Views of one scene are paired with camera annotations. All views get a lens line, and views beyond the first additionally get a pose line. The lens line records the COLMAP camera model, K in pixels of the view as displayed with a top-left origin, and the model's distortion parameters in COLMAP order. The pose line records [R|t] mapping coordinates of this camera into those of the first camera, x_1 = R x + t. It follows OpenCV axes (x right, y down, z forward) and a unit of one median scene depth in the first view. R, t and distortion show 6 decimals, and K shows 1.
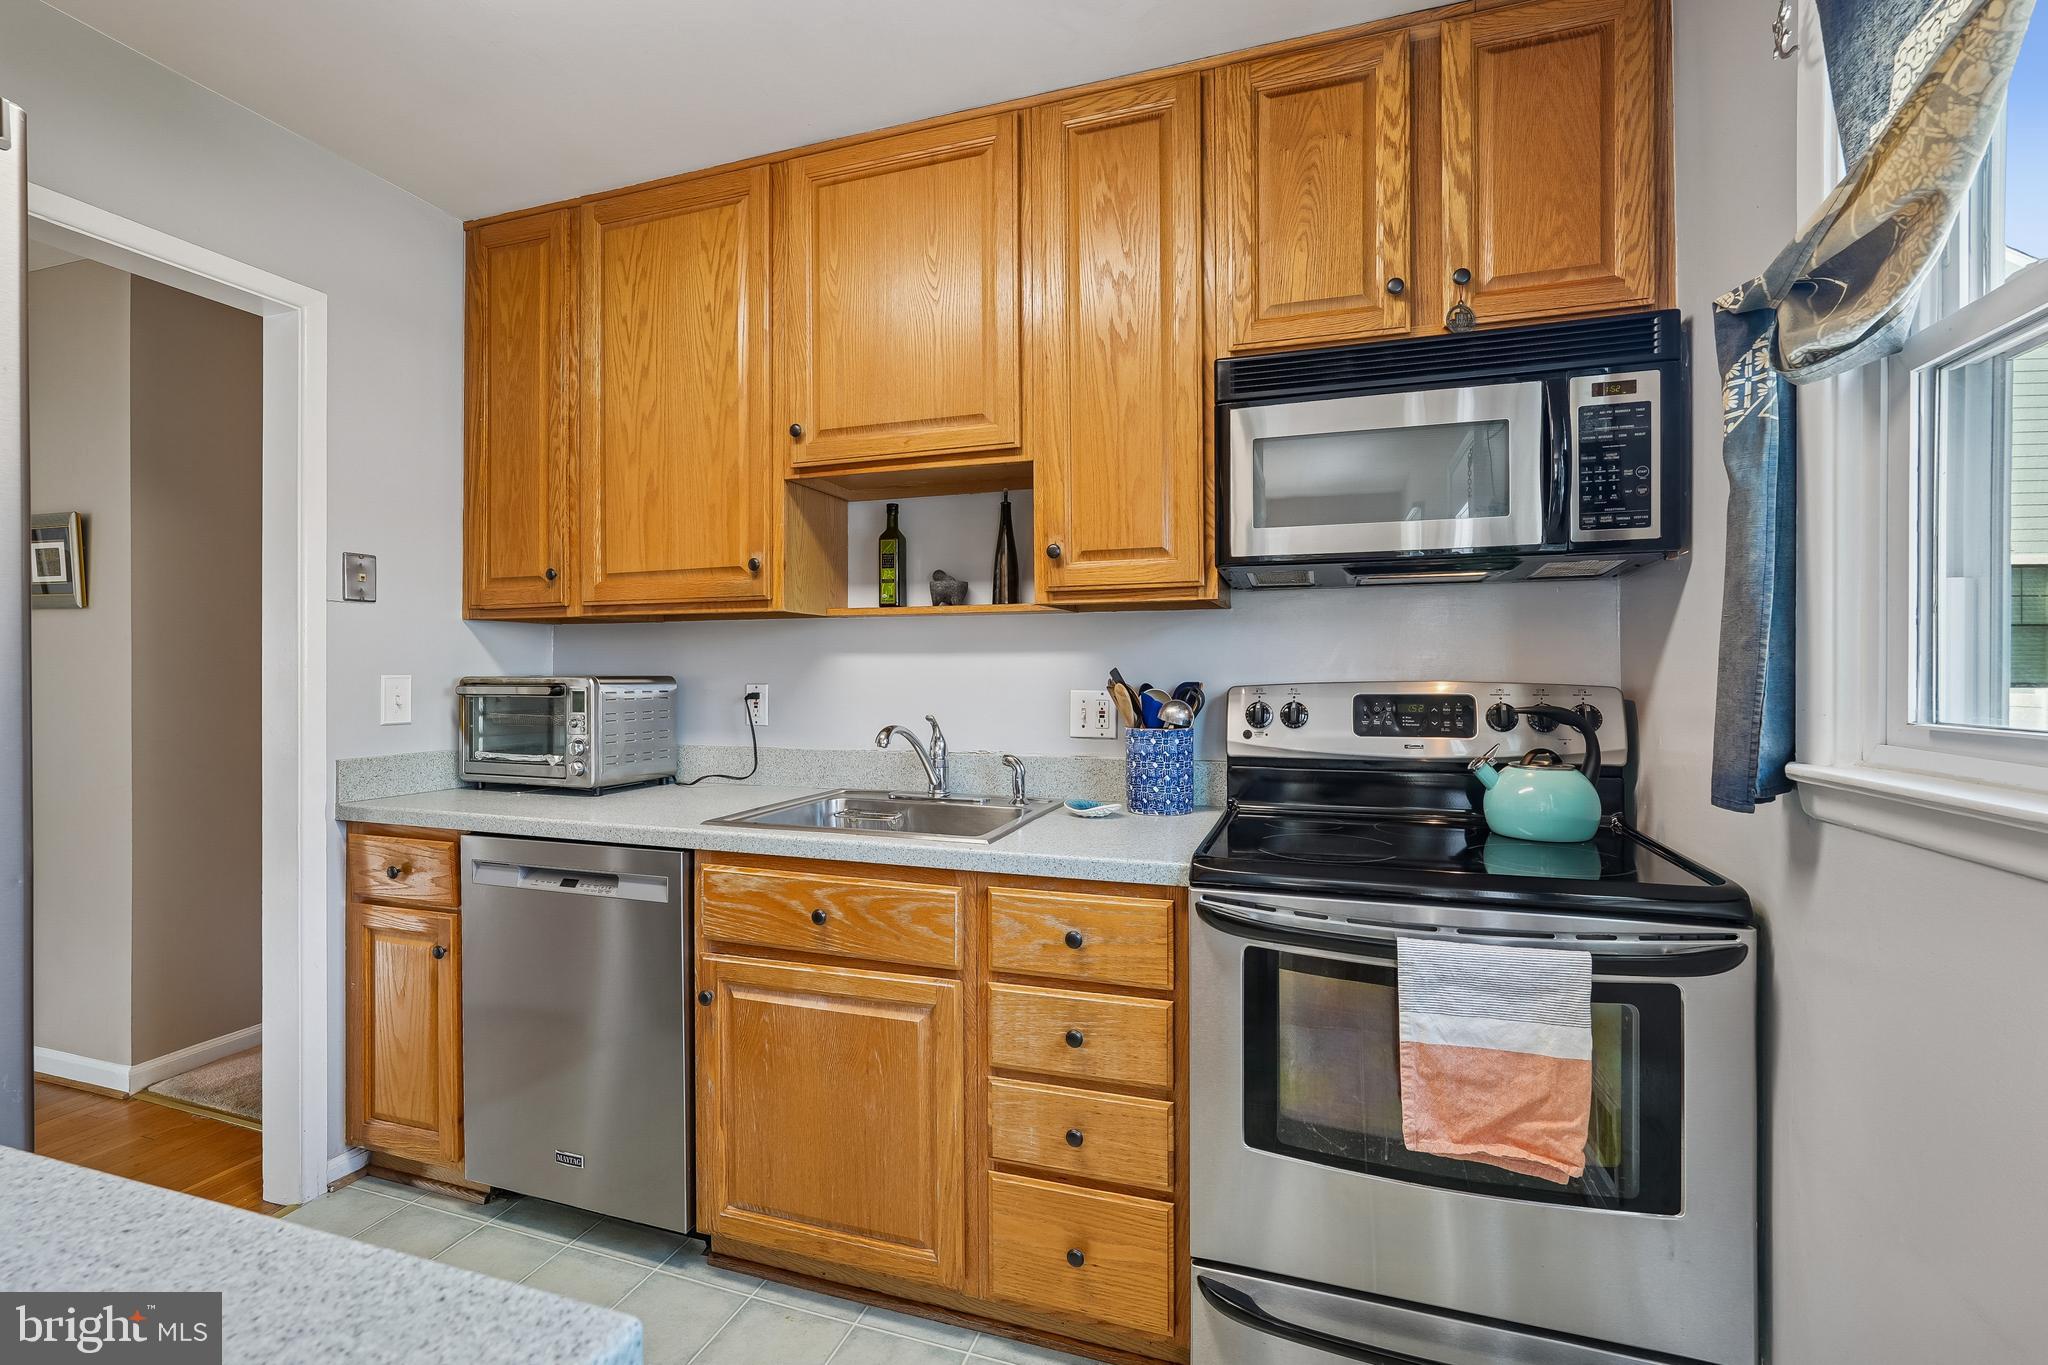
lens RADIAL K [[909.9, 0, 1024.0], [0, 909.9, 682.5], [0, 0, 1]] dist [-0.000808, 0.000108]
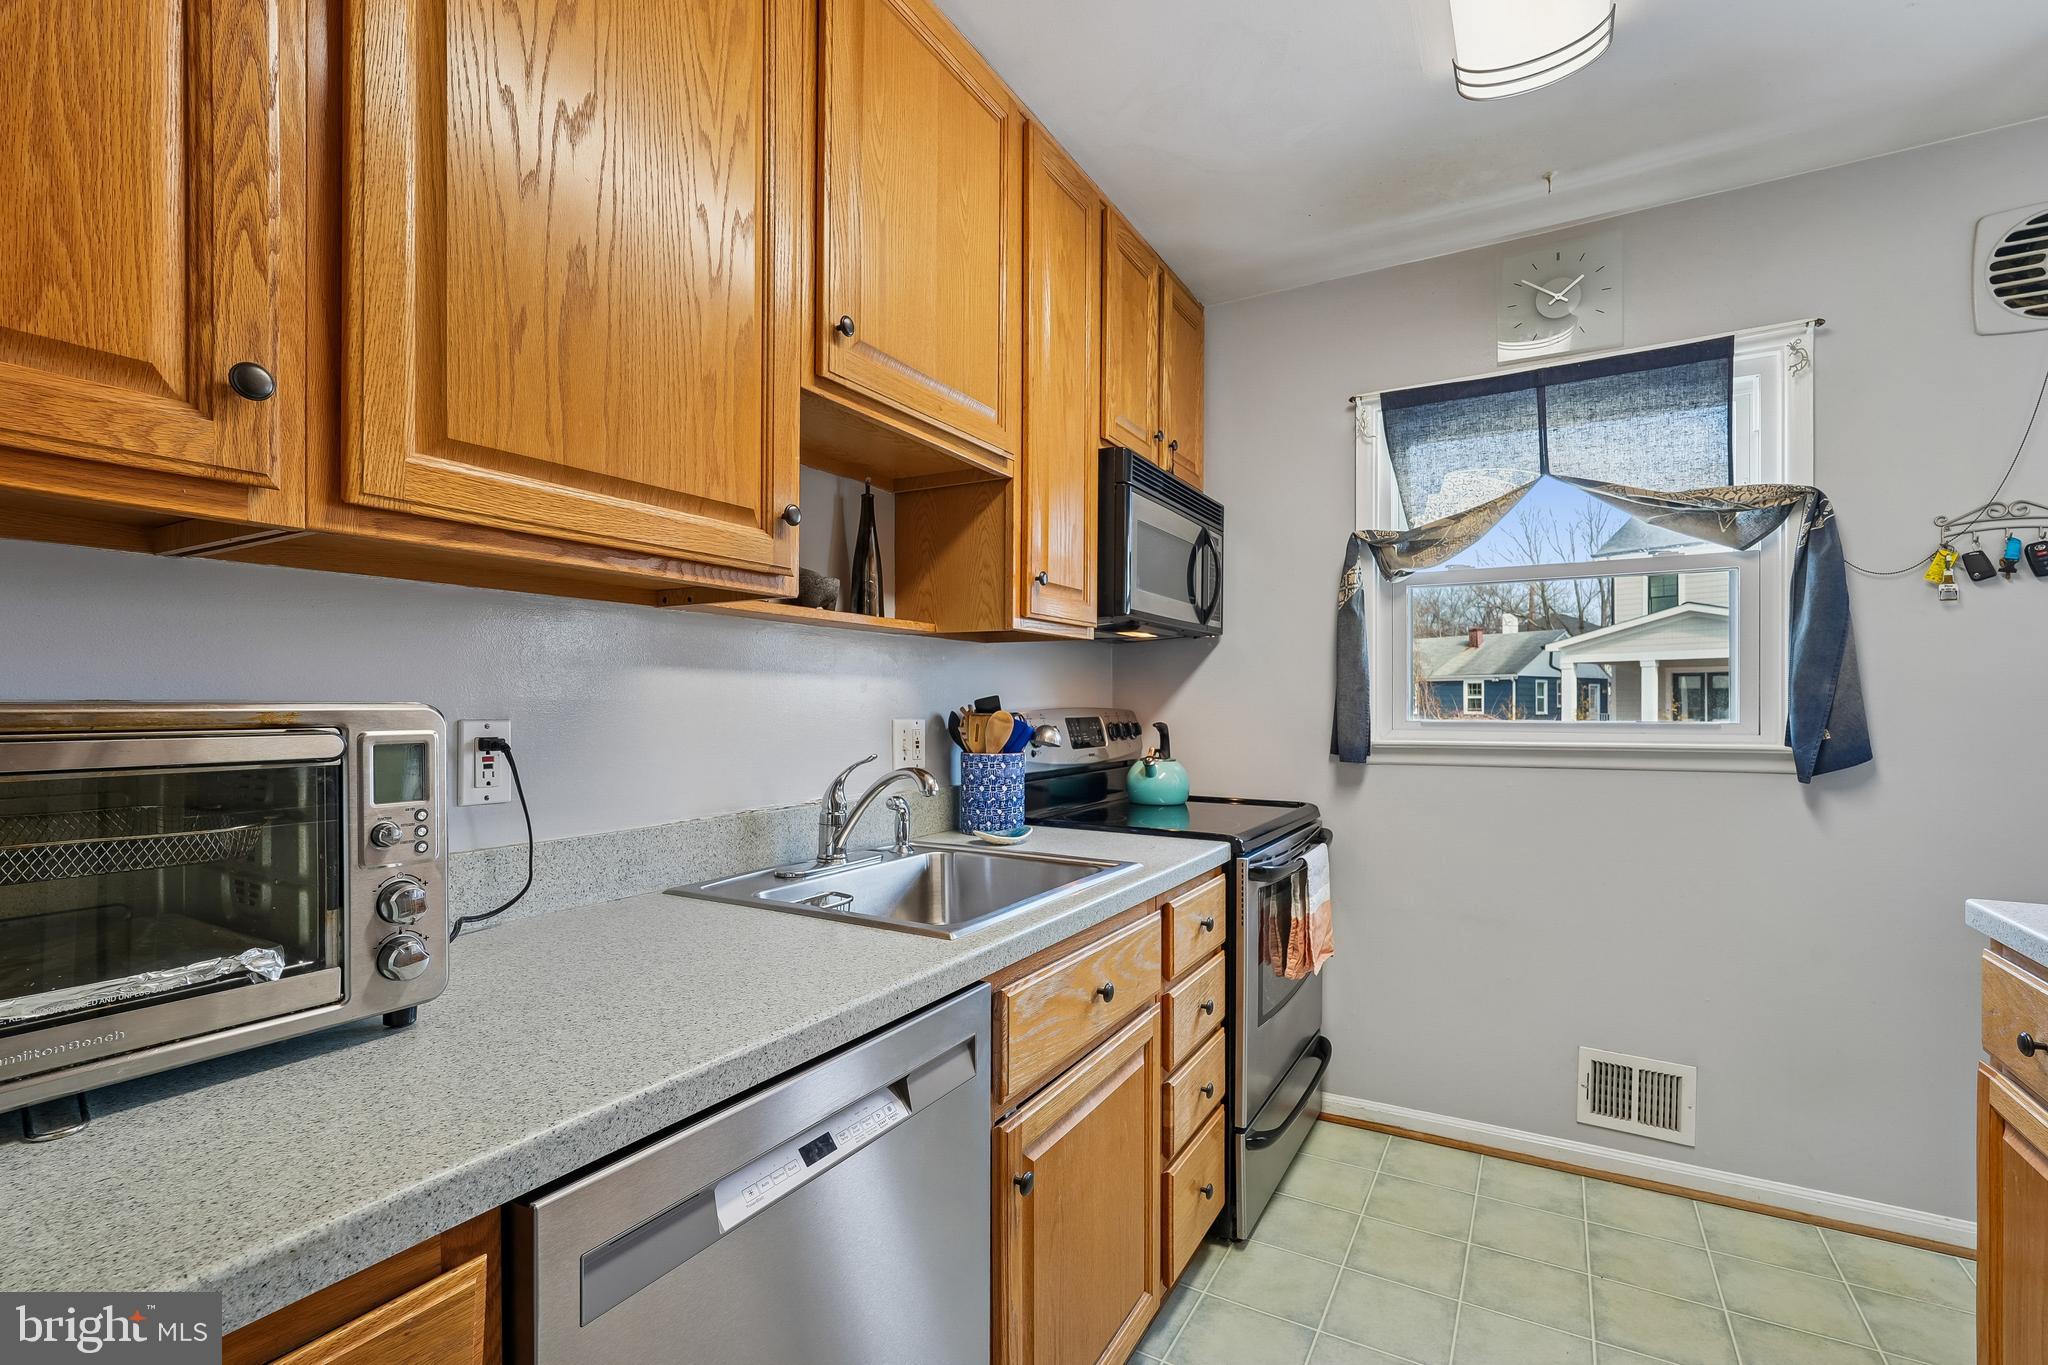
lens RADIAL K [[909.9, 0, 1024.0], [0, 909.9, 682.5], [0, 0, 1]] dist [-0.000808, 0.000108]
pose [[0.197065, 0.018483, 0.980216, -0.825304], [-0.003242, 0.999829, -0.018201, -0.010431], [-0.980385, 0.000409, 0.197091, 0.724760]]
